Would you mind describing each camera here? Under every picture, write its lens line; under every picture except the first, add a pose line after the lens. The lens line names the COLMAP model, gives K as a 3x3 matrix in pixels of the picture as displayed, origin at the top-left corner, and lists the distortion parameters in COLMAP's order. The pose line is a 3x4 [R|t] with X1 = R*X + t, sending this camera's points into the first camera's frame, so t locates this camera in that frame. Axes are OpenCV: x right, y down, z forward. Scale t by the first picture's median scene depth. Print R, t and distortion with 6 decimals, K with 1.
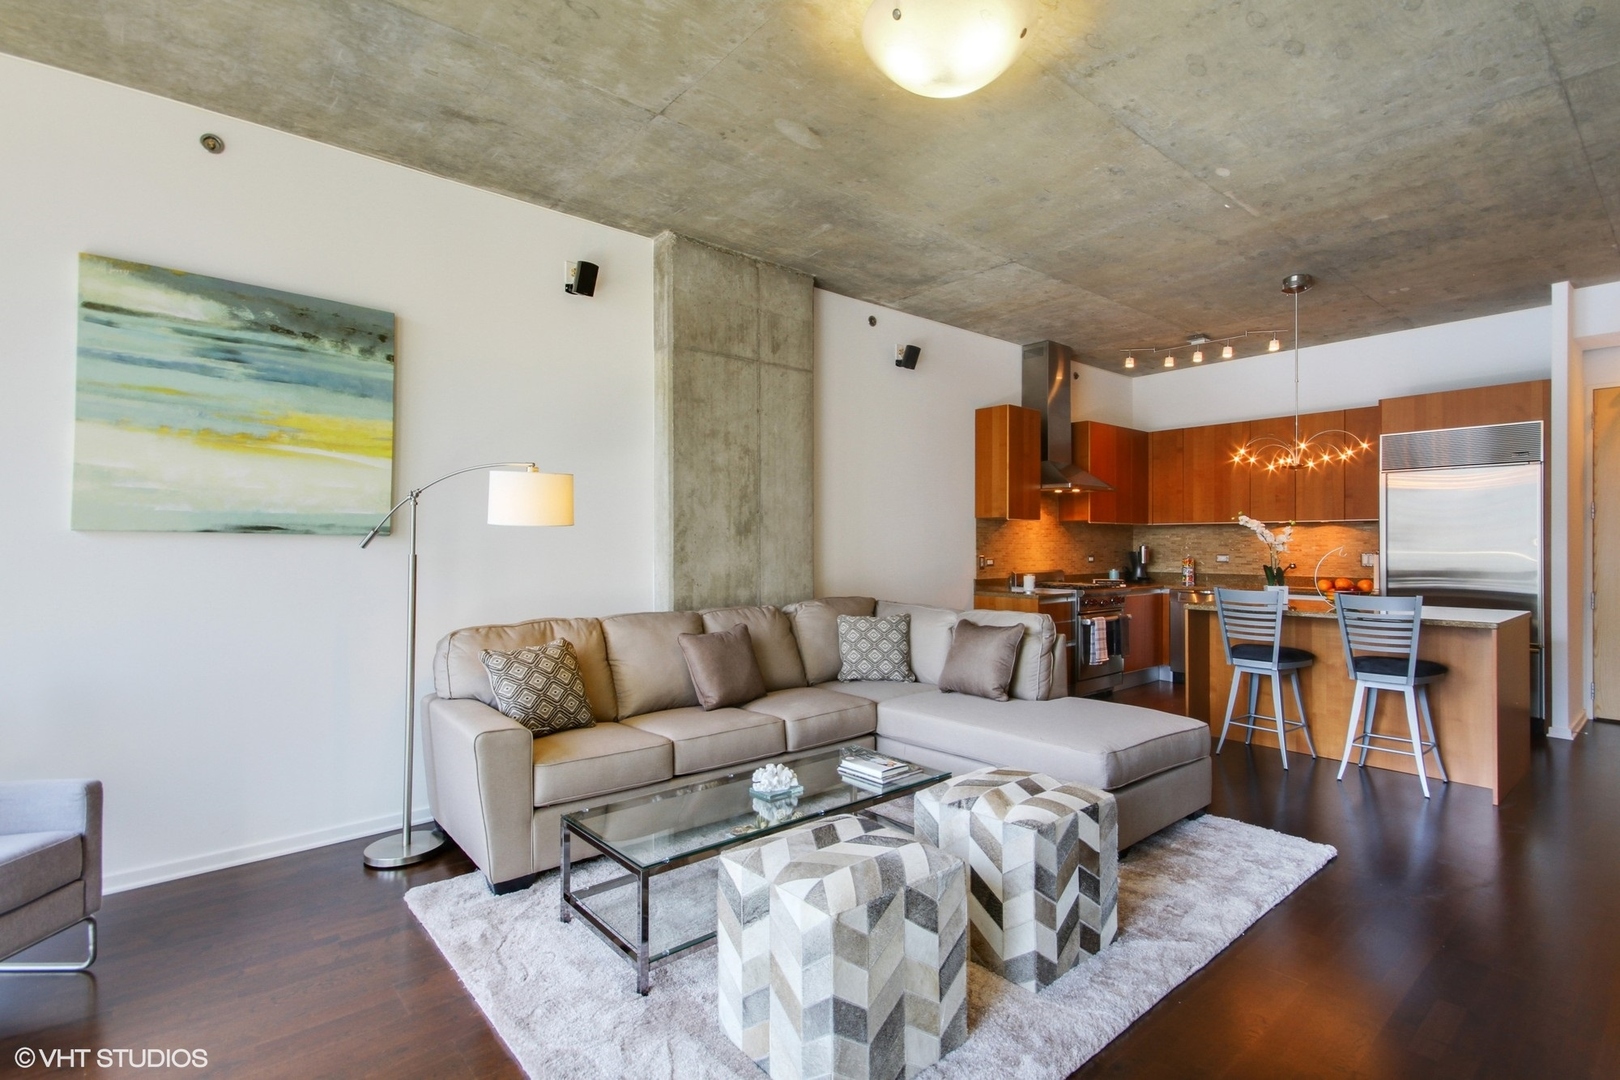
lens RADIAL K [[753.4, 0, 834.1], [0, 753.4, 542.9], [0, 0, 1]] dist [0.029380, -0.013416]
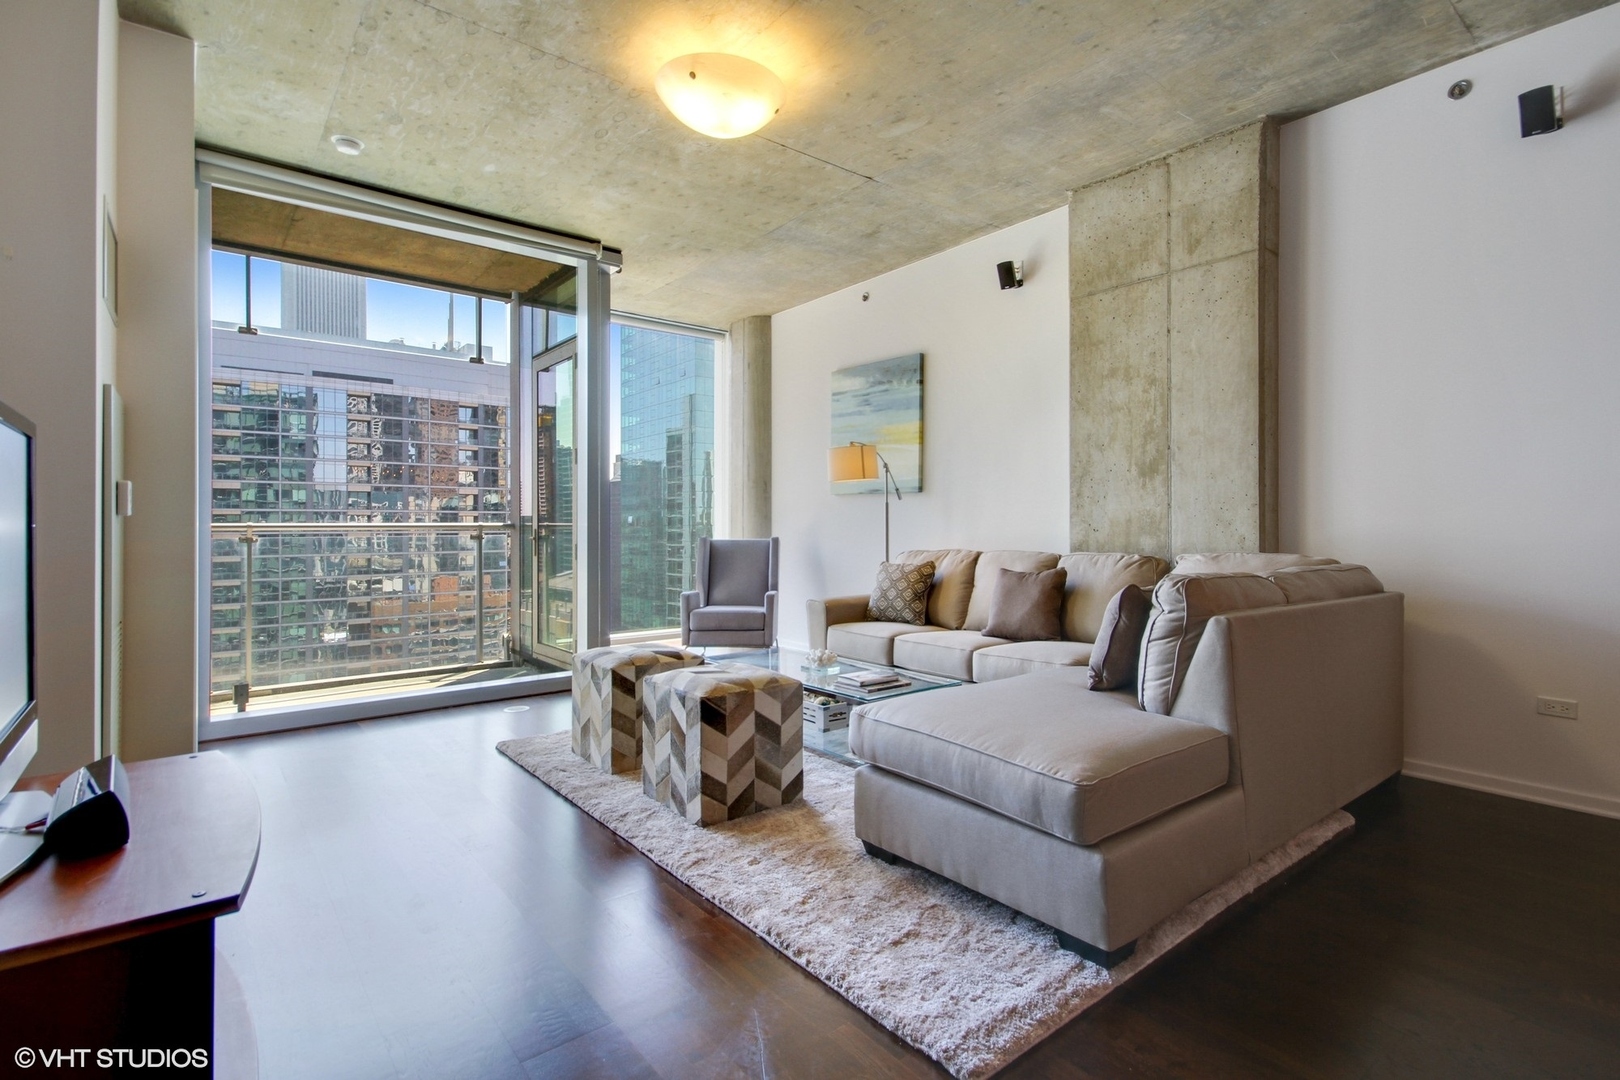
lens RADIAL K [[766.2, 0, 845.5], [0, 766.2, 533.9], [0, 0, 1]] dist [-0.003749, -0.000341]
pose [[-0.022857, 0.013466, -0.999648, 0.816982], [0.003904, 0.999903, 0.013380, 0.045266], [0.999731, -0.003597, -0.022907, 0.680821]]
